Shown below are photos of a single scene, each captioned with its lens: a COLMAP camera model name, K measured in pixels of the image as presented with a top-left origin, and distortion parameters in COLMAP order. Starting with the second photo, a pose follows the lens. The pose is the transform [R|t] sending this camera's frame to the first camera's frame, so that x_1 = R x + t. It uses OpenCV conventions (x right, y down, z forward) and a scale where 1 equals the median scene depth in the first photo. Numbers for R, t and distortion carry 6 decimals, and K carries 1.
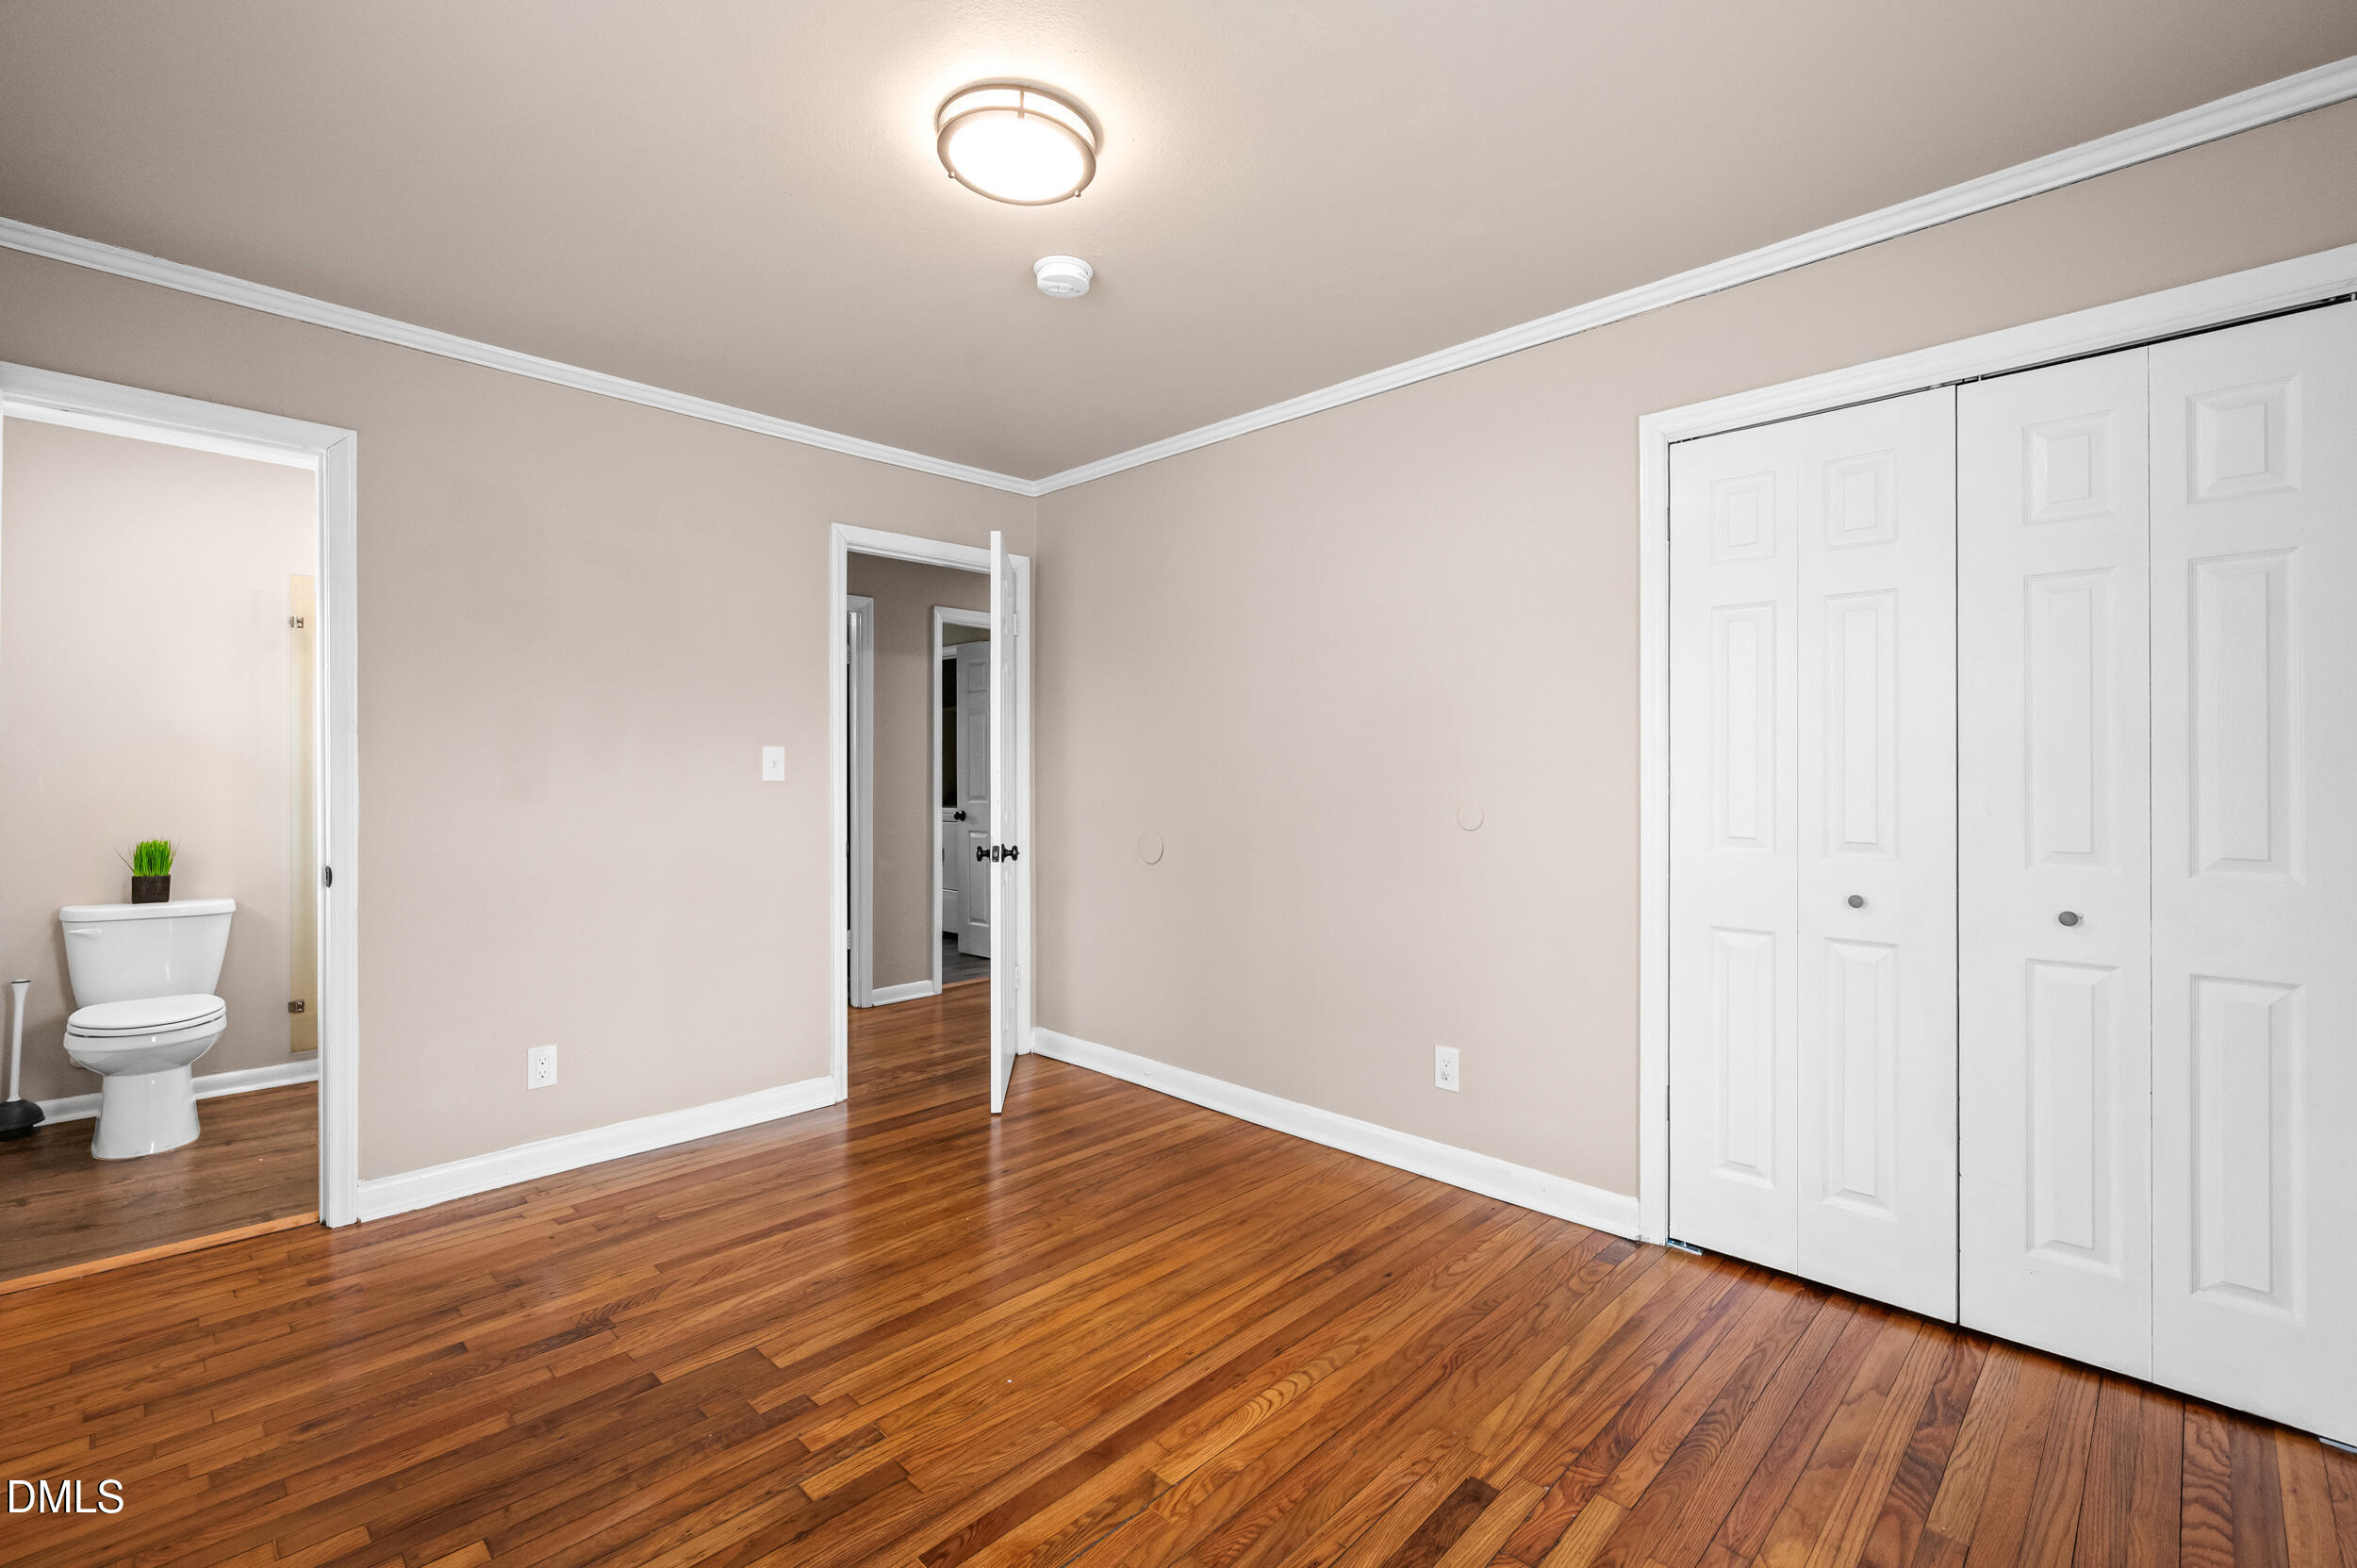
lens RADIAL K [[1036.0, 0, 1178.5], [0, 1036.0, 784.0], [0, 0, 1]] dist [0.001205, 0.000272]
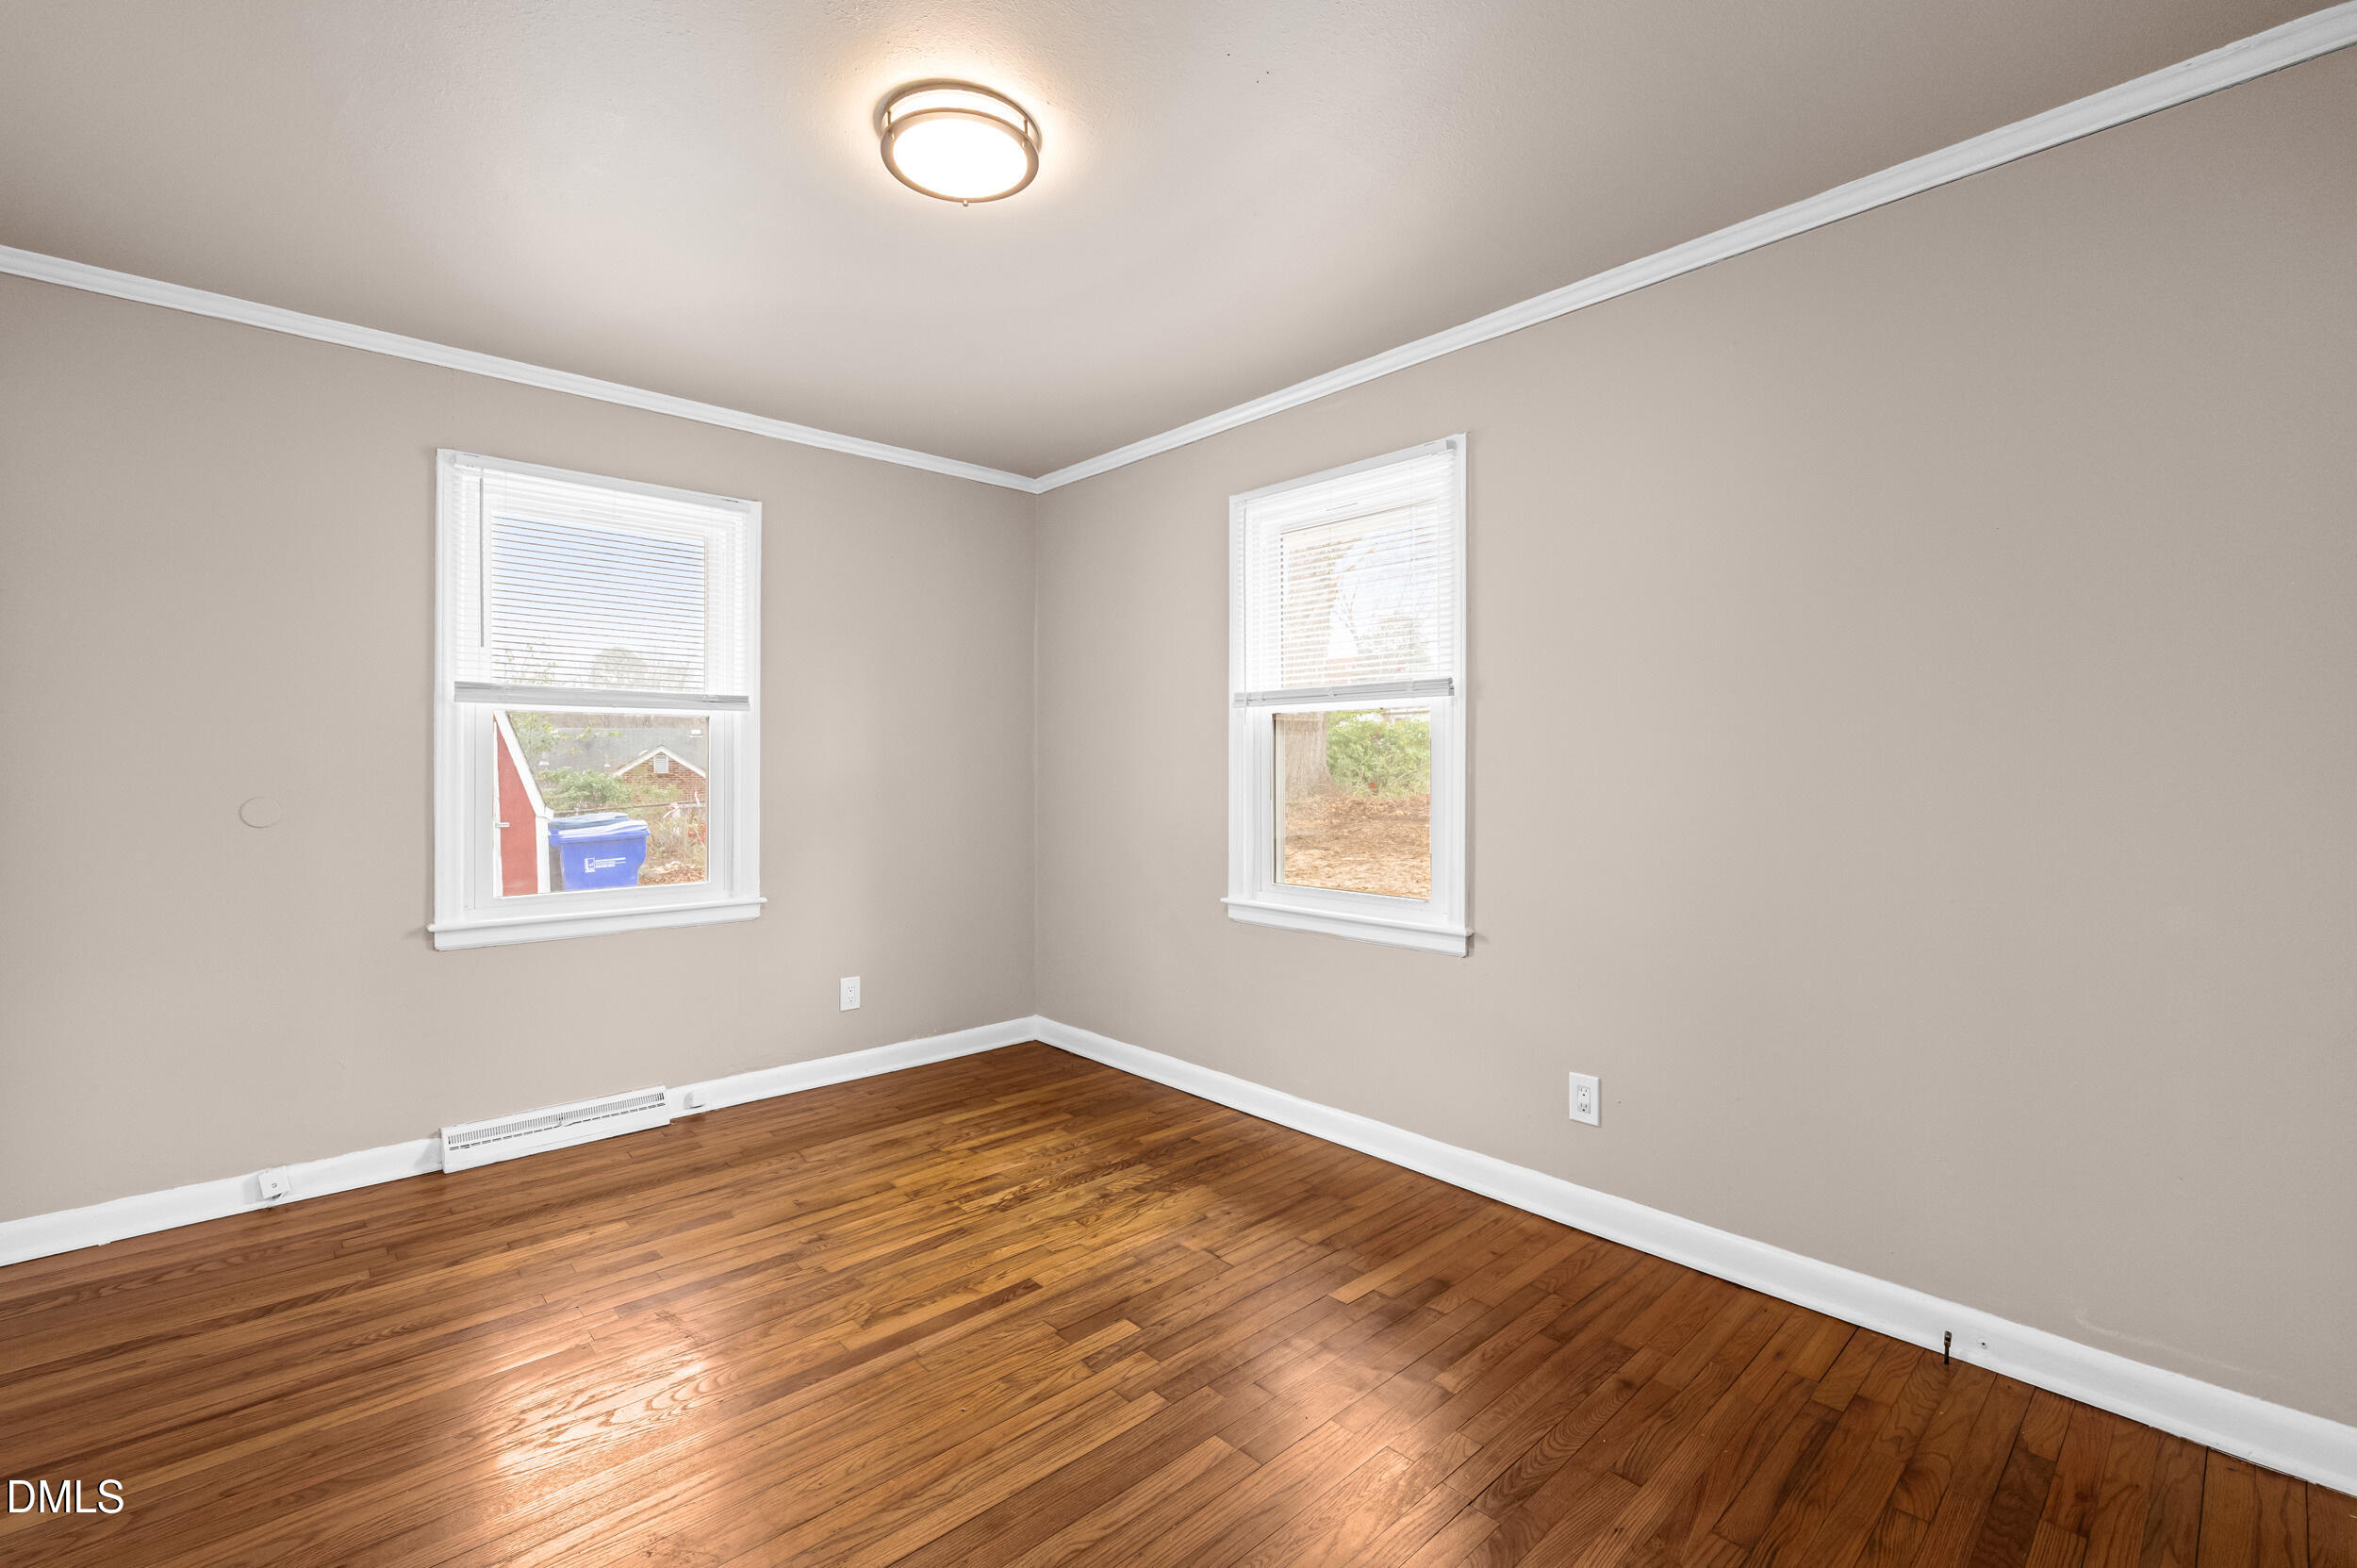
lens RADIAL K [[1036.0, 0, 1178.5], [0, 1036.0, 784.0], [0, 0, 1]] dist [0.001205, 0.000272]
pose [[-0.998517, 0.002605, 0.054377, -0.459732], [0.003693, 0.999795, 0.019903, -0.012515], [-0.054314, 0.020074, -0.998322, 2.143549]]
